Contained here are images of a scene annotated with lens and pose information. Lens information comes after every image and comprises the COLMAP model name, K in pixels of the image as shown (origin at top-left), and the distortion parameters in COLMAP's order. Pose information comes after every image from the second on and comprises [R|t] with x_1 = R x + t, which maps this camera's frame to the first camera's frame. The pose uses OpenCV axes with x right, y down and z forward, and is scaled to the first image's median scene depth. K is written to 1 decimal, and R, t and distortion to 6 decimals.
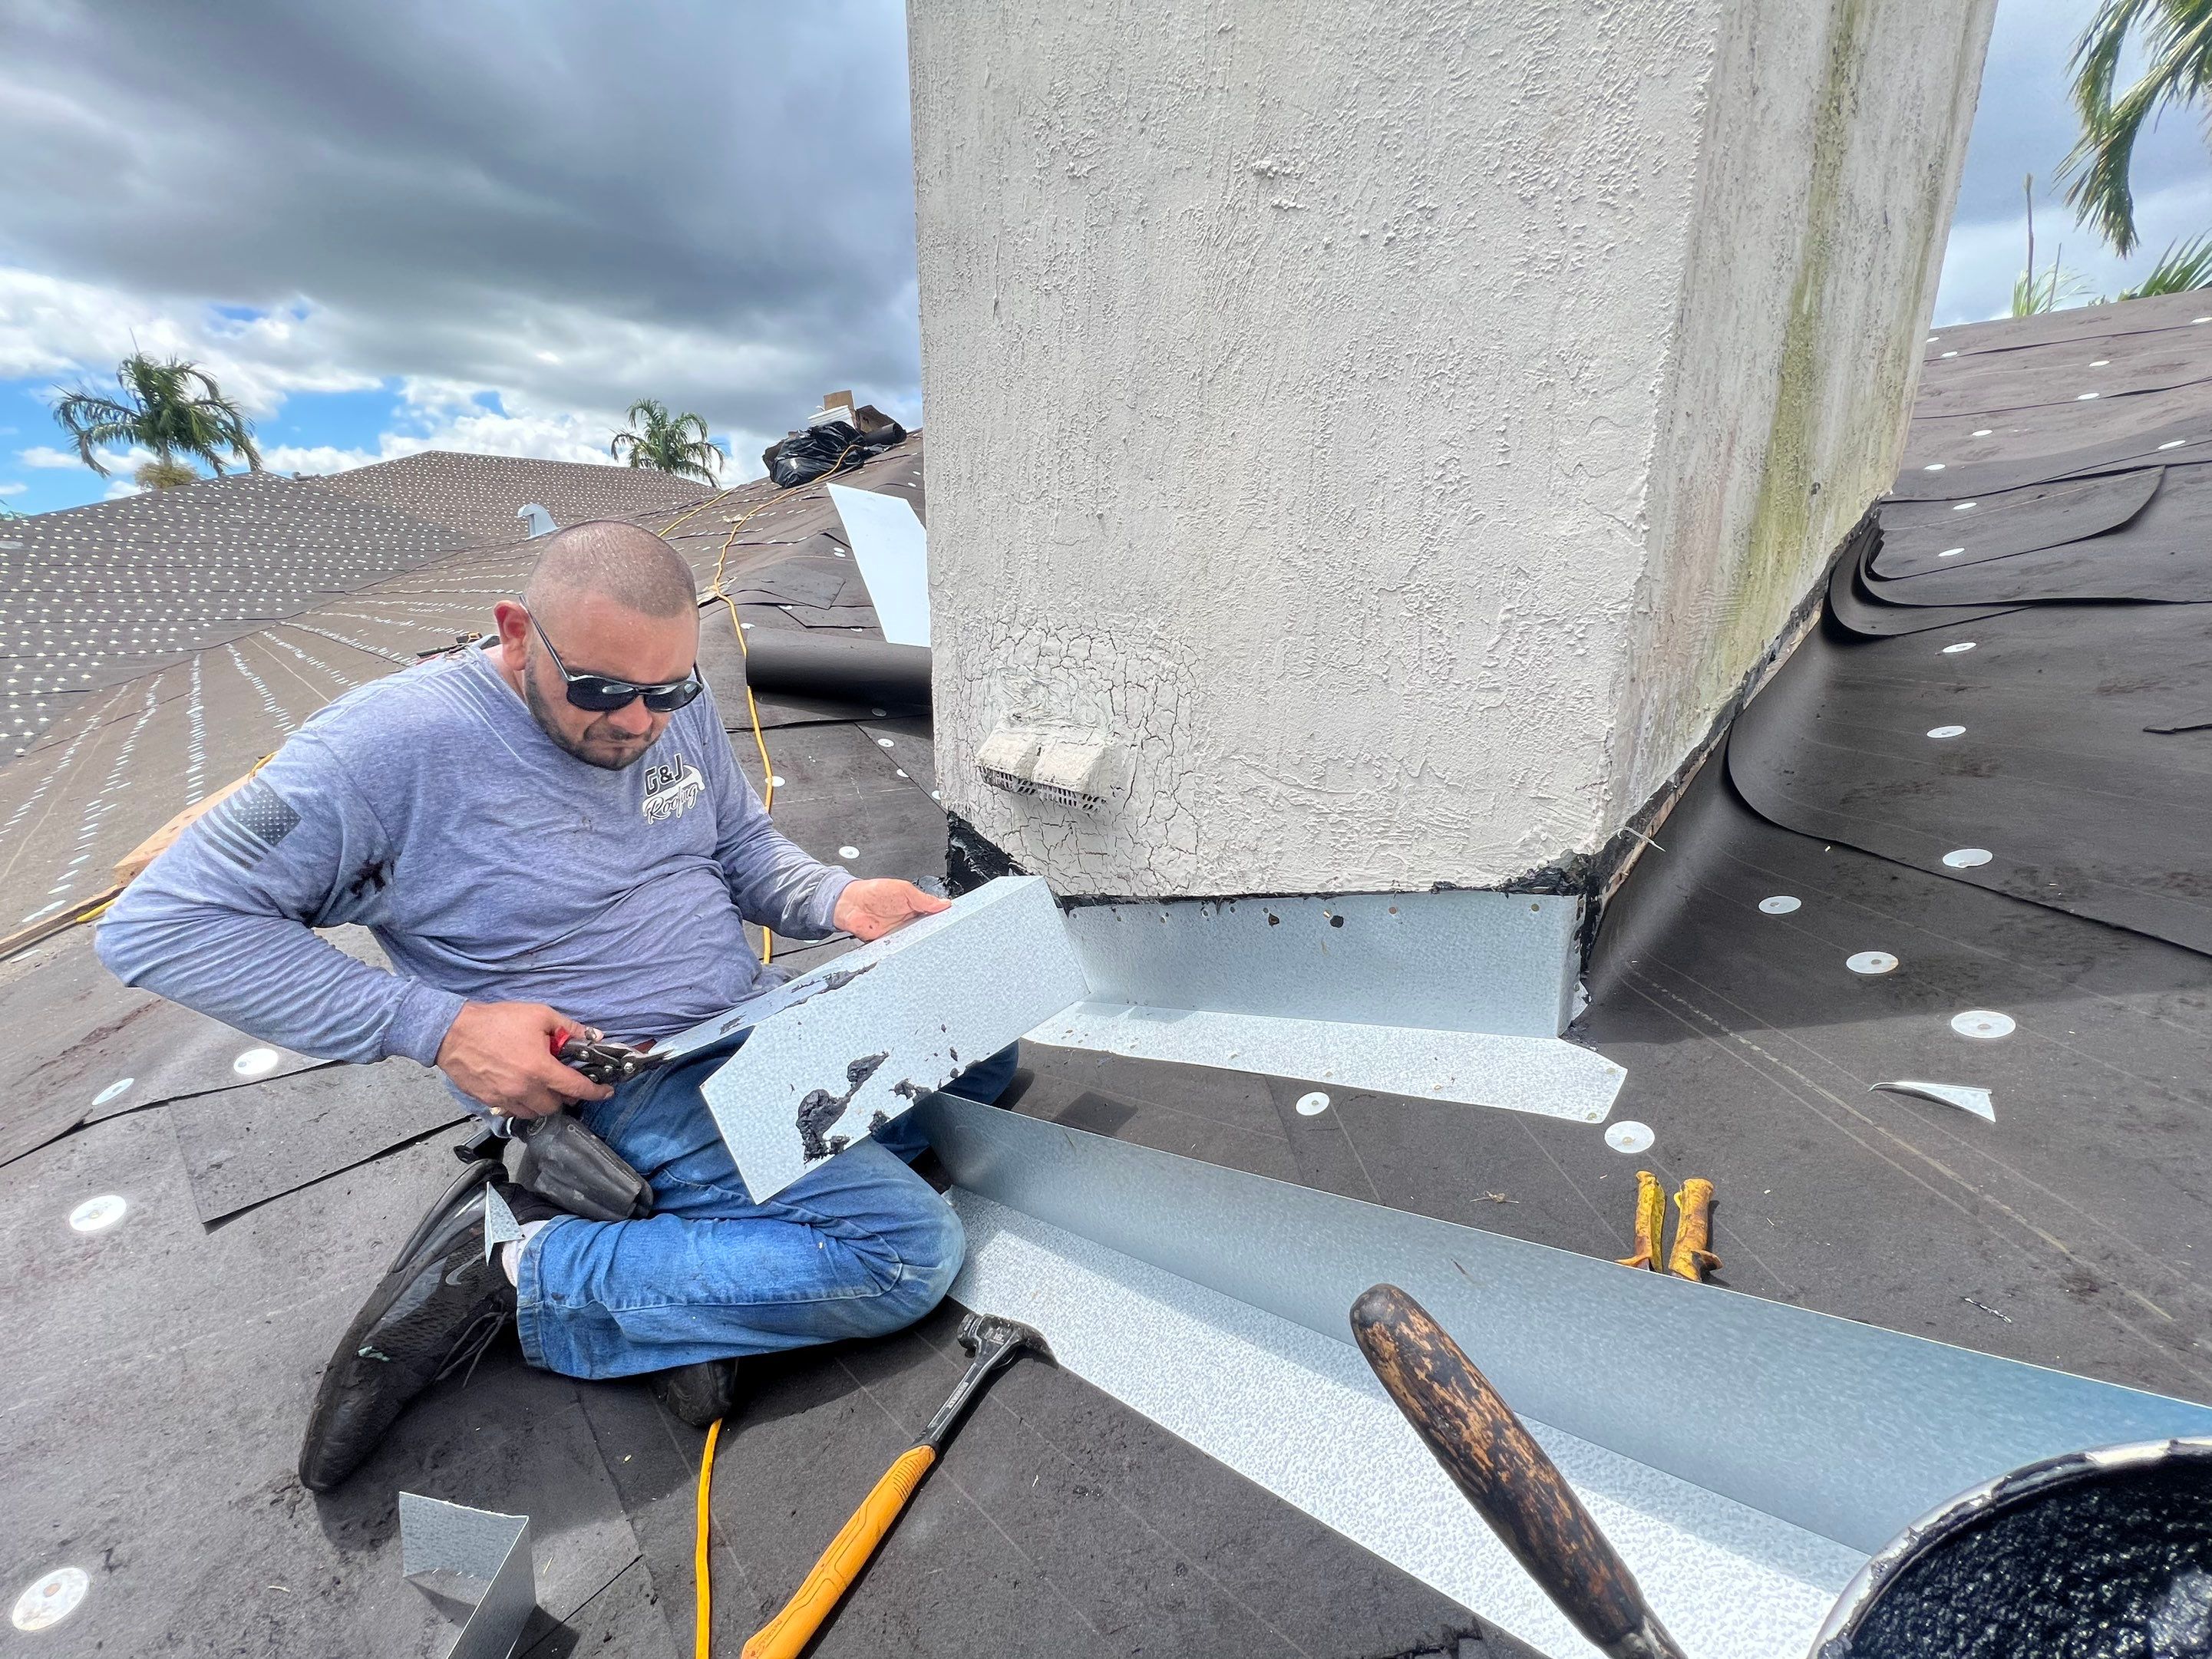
lens RADIAL K [[886.6, 0, 1106.0], [0, 886.6, 829.5], [0, 0, 1]] dist [-0.002324, 0.000131]
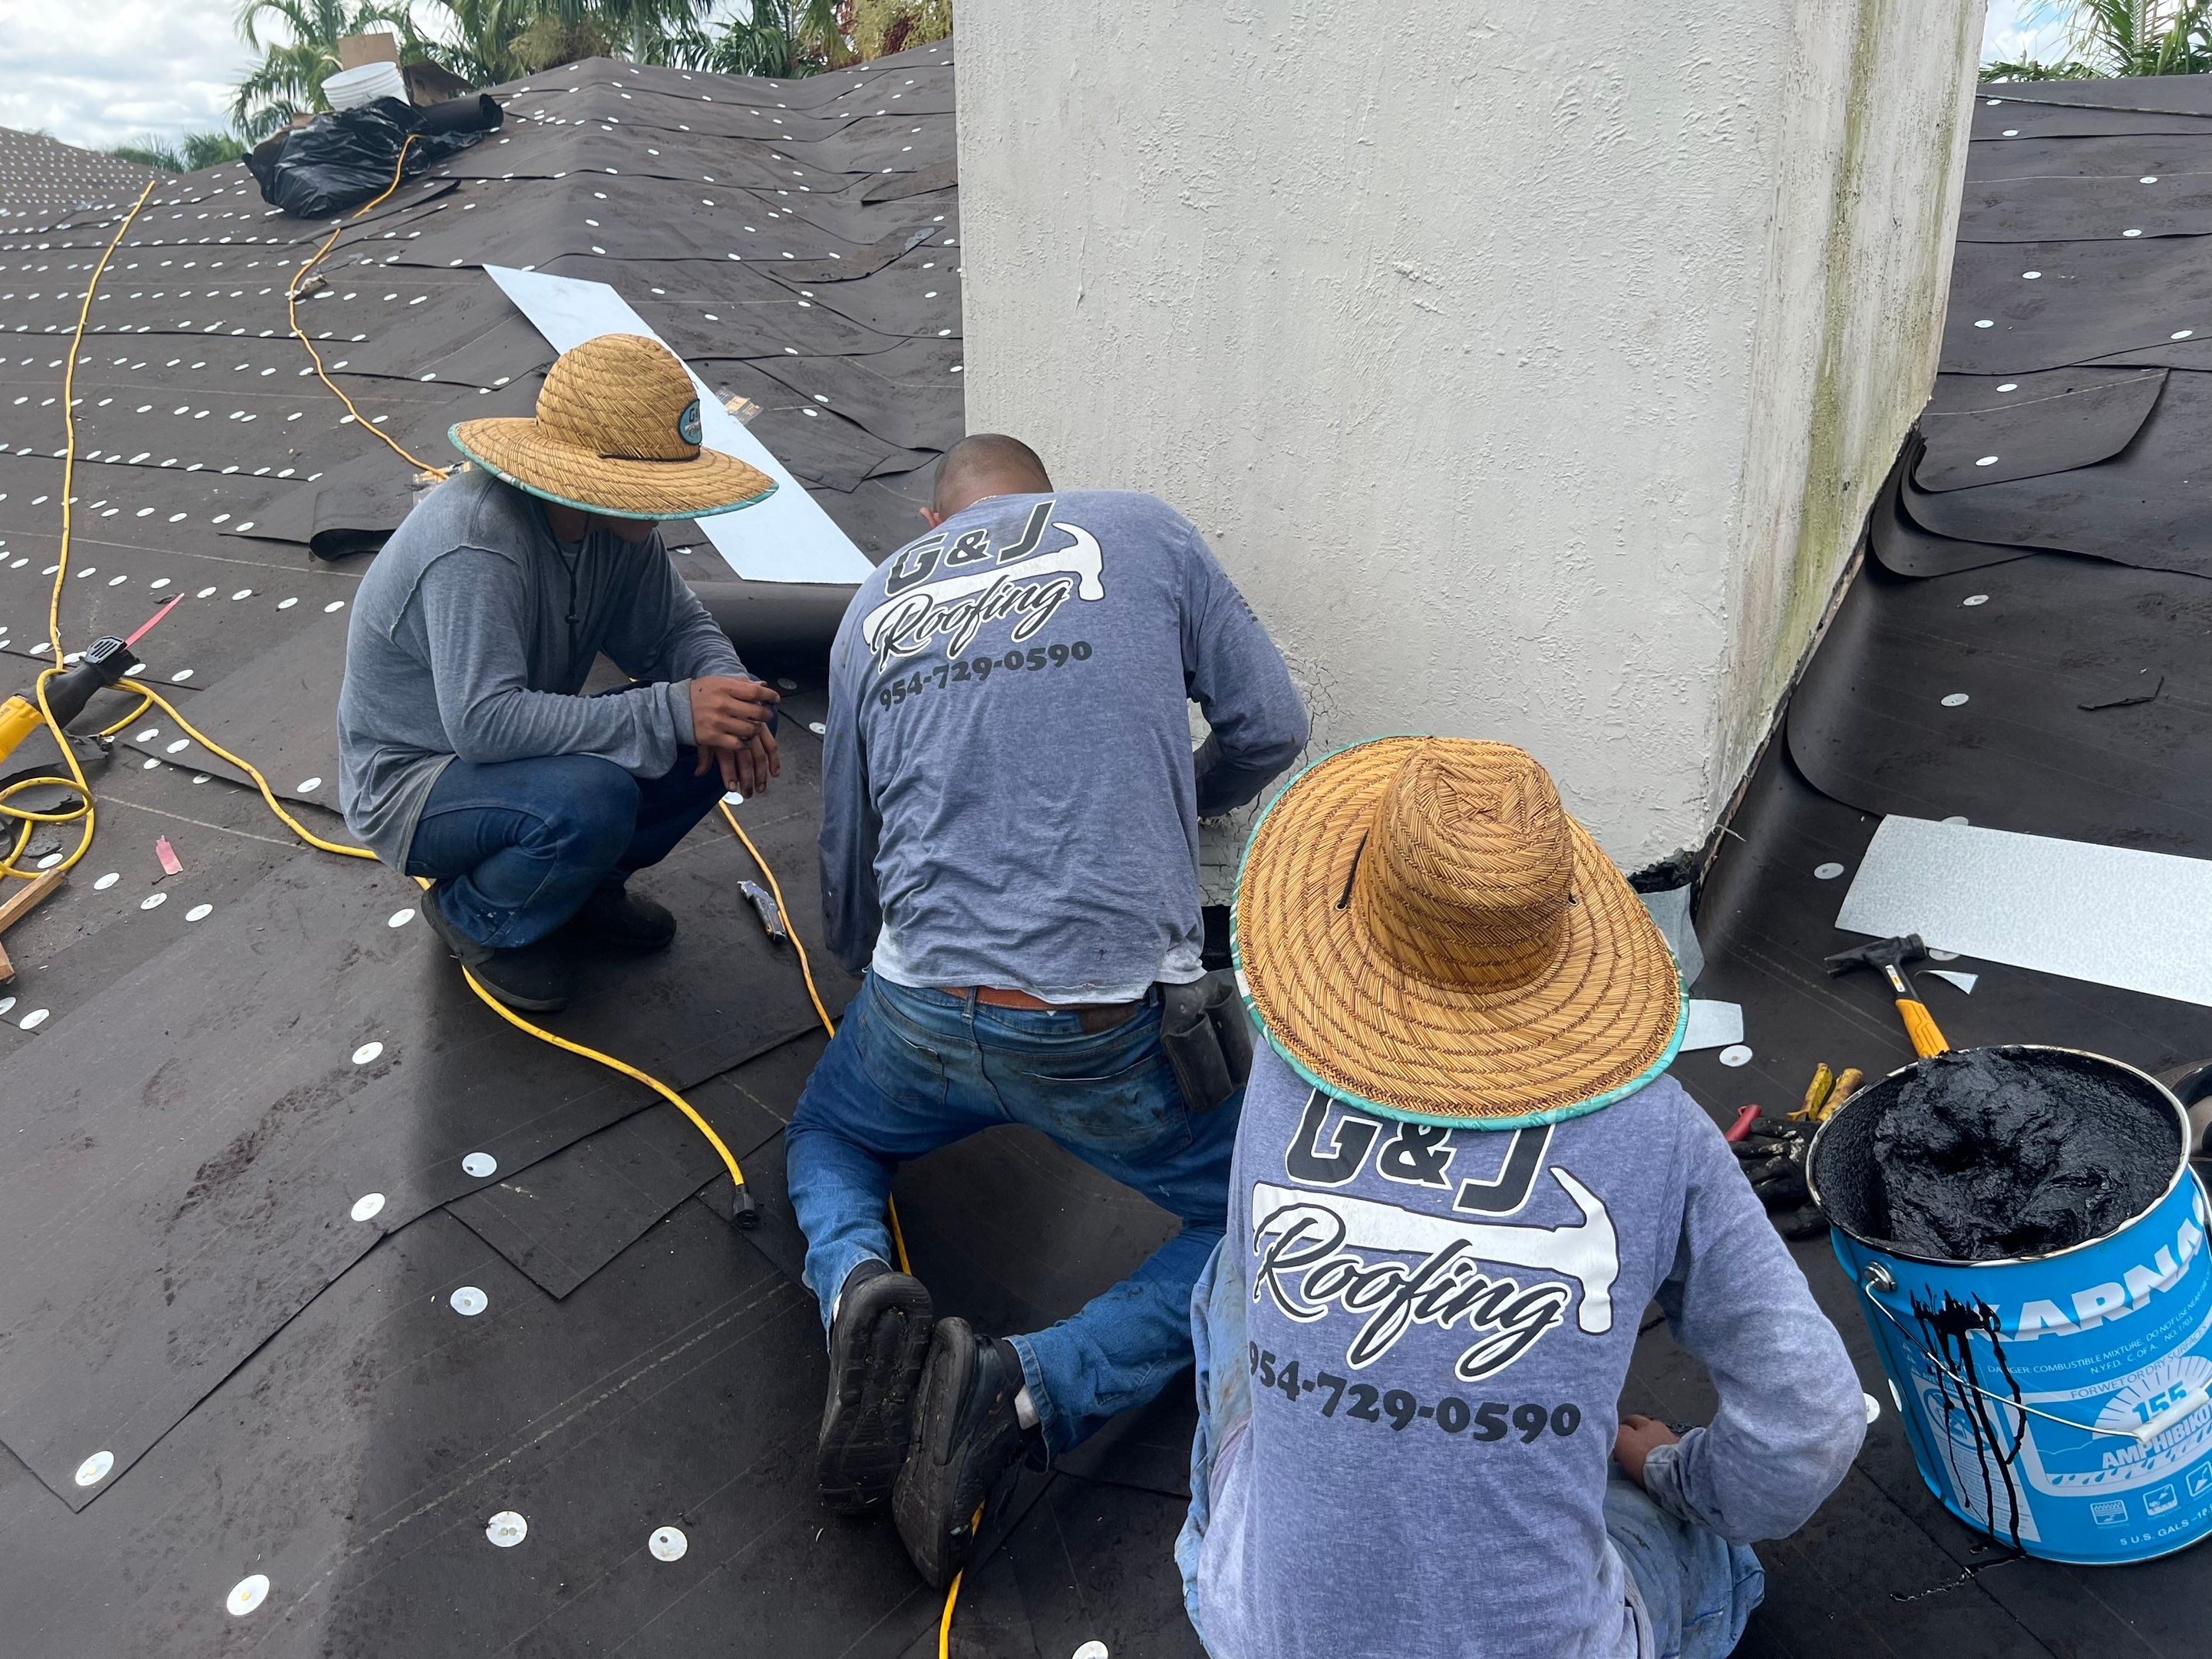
lens RADIAL K [[1649.7, 0, 1140.8], [0, 1649.7, 821.3], [0, 0, 1]] dist [0.071336, -0.086242]
pose [[0.969392, -0.083204, 0.230991, -0.563568], [0.069740, 0.995388, 0.065868, -0.162928], [-0.235406, -0.047743, 0.970724, -0.825369]]
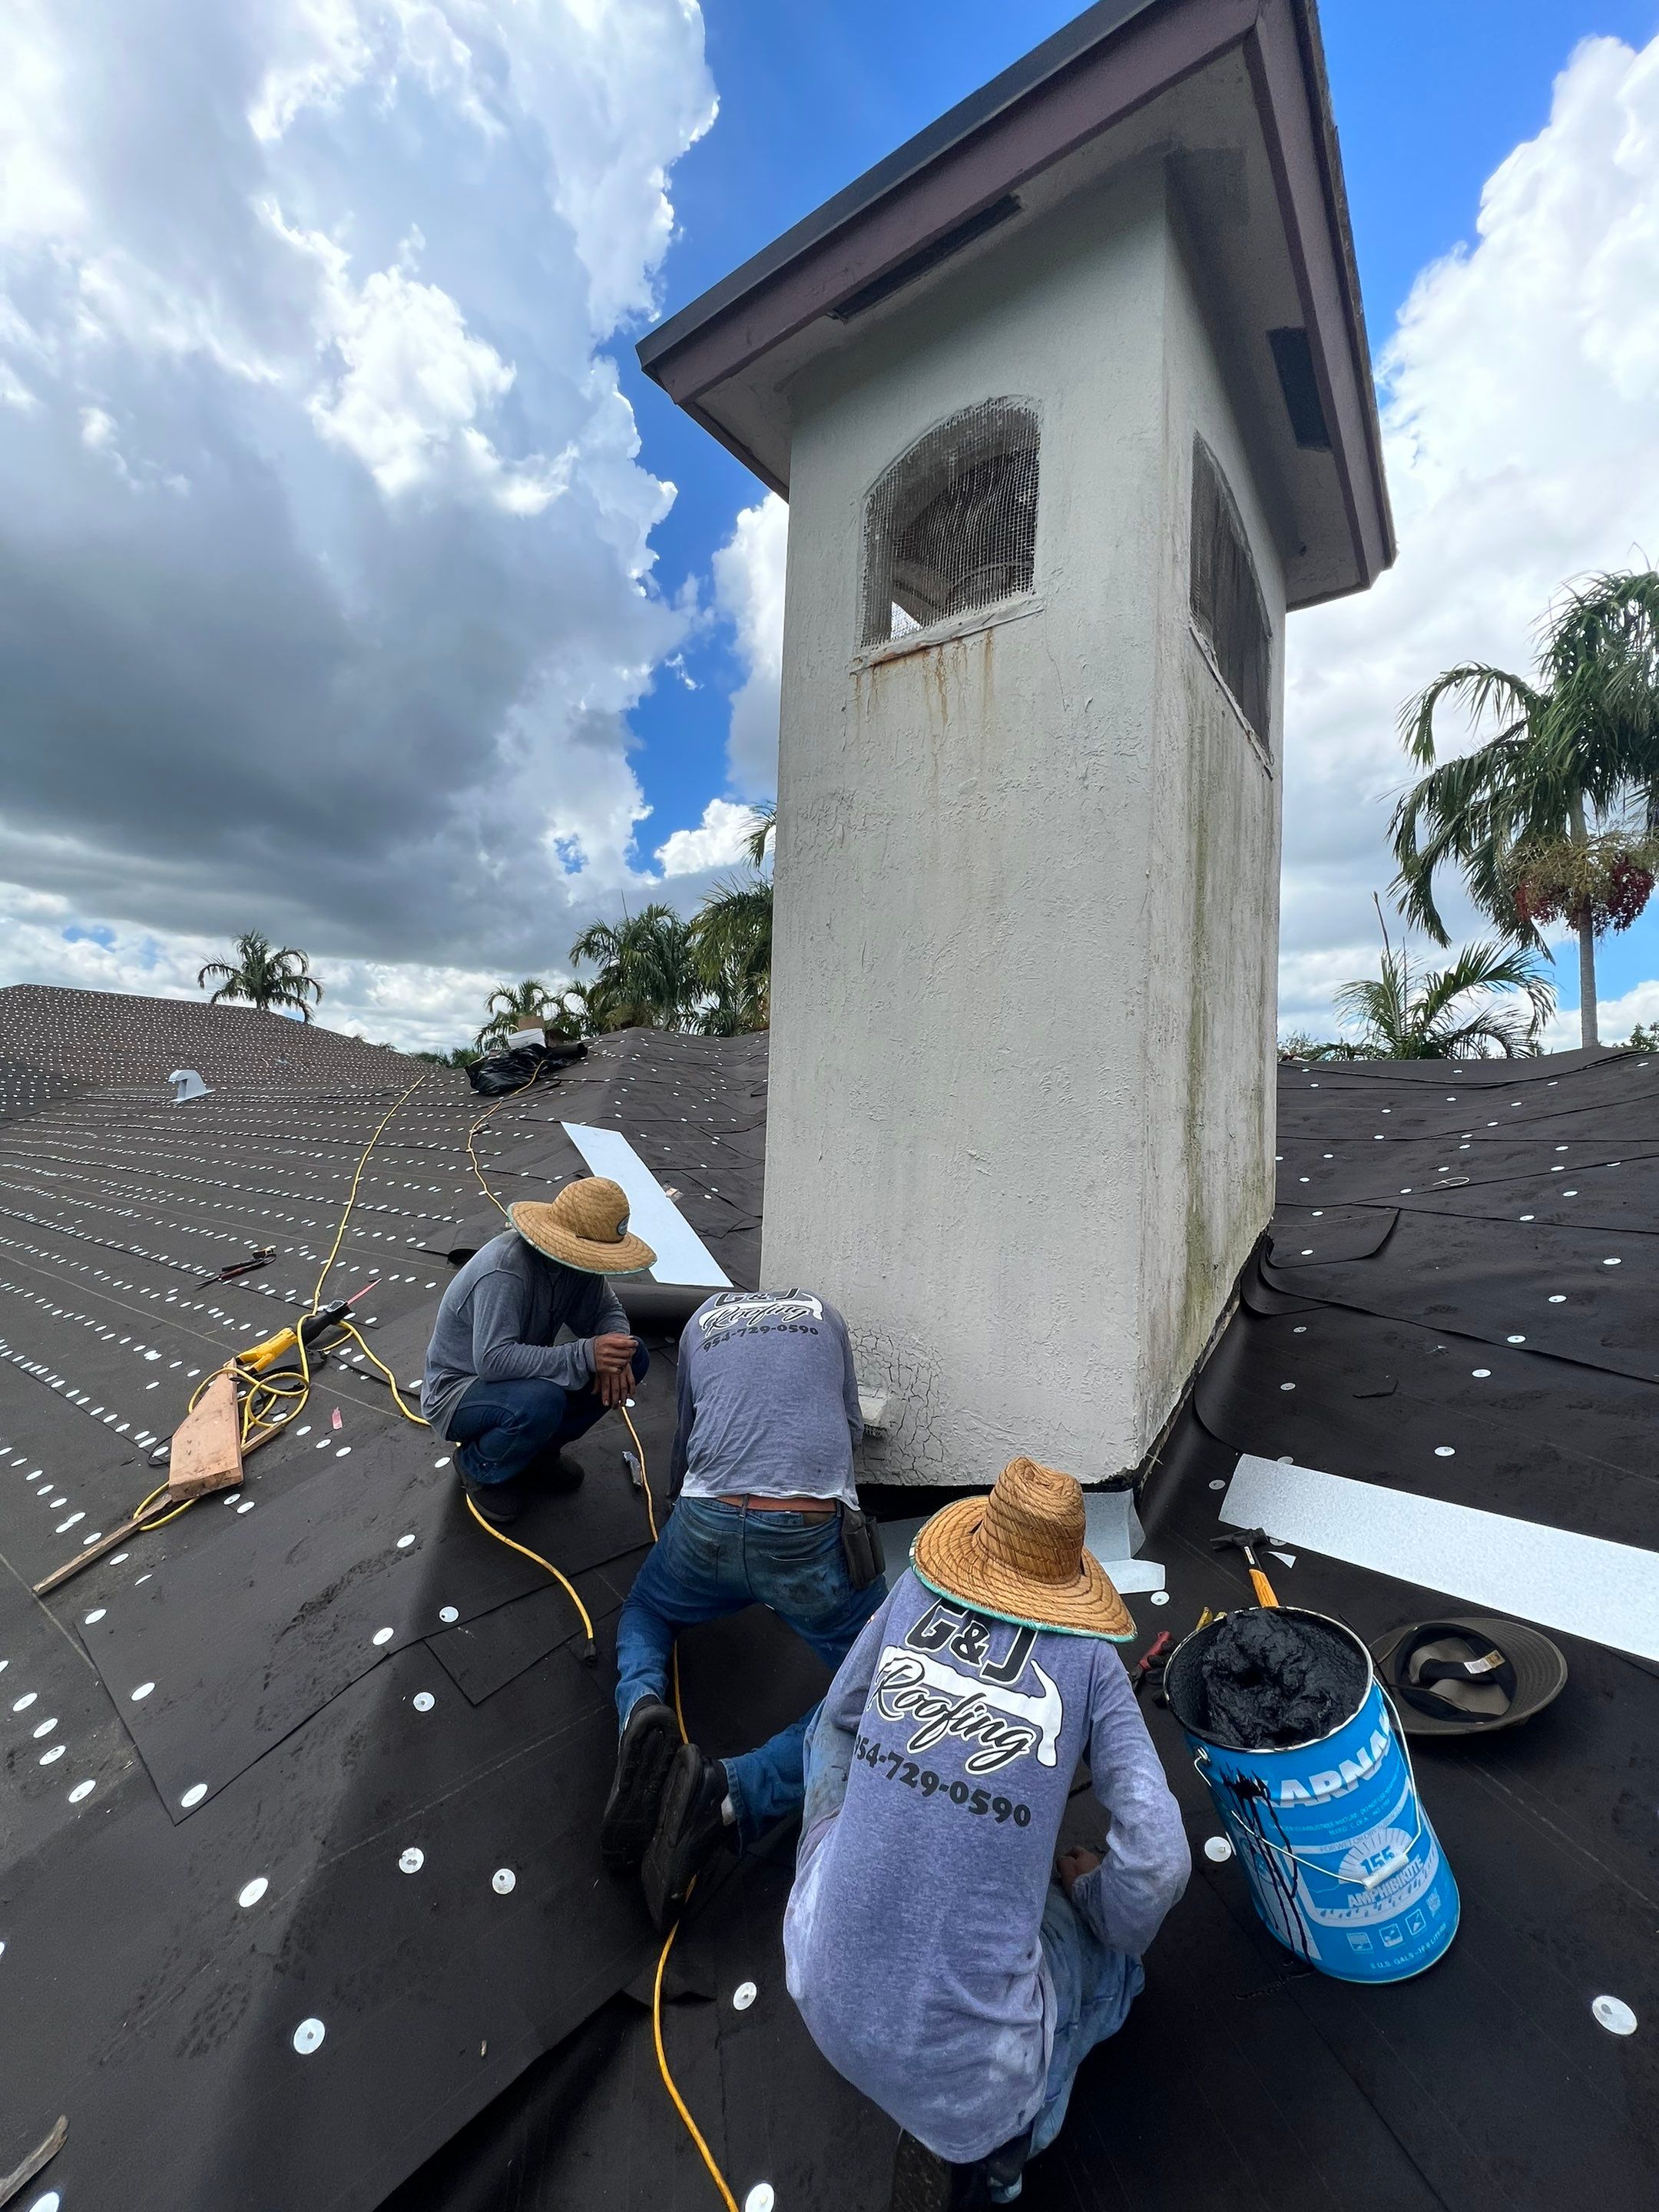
lens RADIAL K [[886.7, 0, 839.4], [0, 886.7, 1107.7], [0, 0, 1]] dist [-0.002324, 0.000131]
pose [[0.984781, 0.028602, 0.171429, -0.455032], [0.018591, 0.963370, -0.267530, -0.196572], [-0.172801, 0.266646, 0.948177, -0.942470]]
